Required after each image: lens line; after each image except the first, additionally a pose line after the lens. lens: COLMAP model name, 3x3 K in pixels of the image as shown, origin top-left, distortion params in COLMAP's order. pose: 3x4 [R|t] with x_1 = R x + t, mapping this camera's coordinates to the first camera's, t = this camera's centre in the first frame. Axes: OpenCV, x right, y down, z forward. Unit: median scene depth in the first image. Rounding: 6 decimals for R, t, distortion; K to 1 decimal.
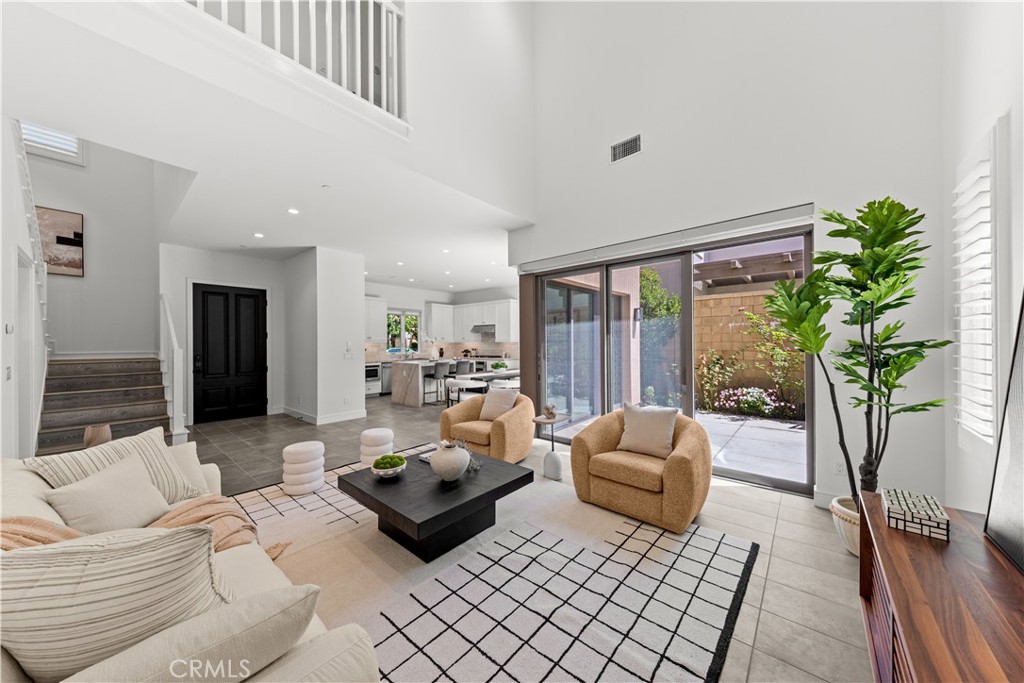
lens RADIAL K [[354.1, 0, 511.9], [0, 354.1, 344.9], [0, 0, 1]] dist [0.000552, 0.000012]
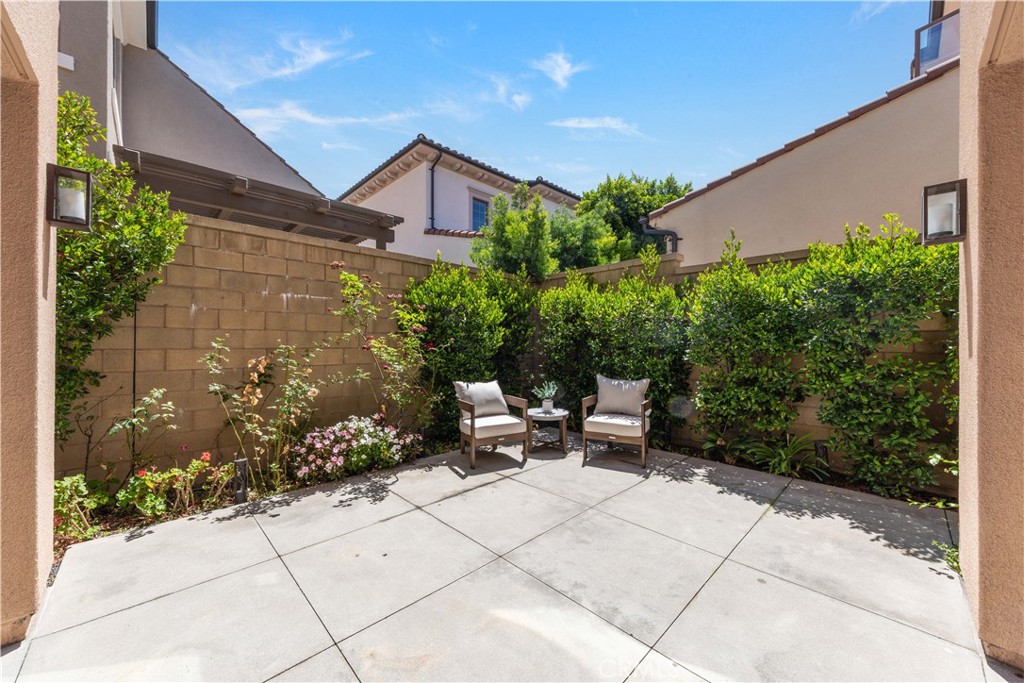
lens RADIAL K [[375.4, 0, 511.6], [0, 375.4, 342.3], [0, 0, 1]] dist [-0.000350, -0.000006]
pose [[0.096243, 0.007954, 0.995326, 0.141683], [-0.004958, 0.999959, -0.007511, 0.011217], [-0.995346, -0.004212, 0.096278, 0.698325]]
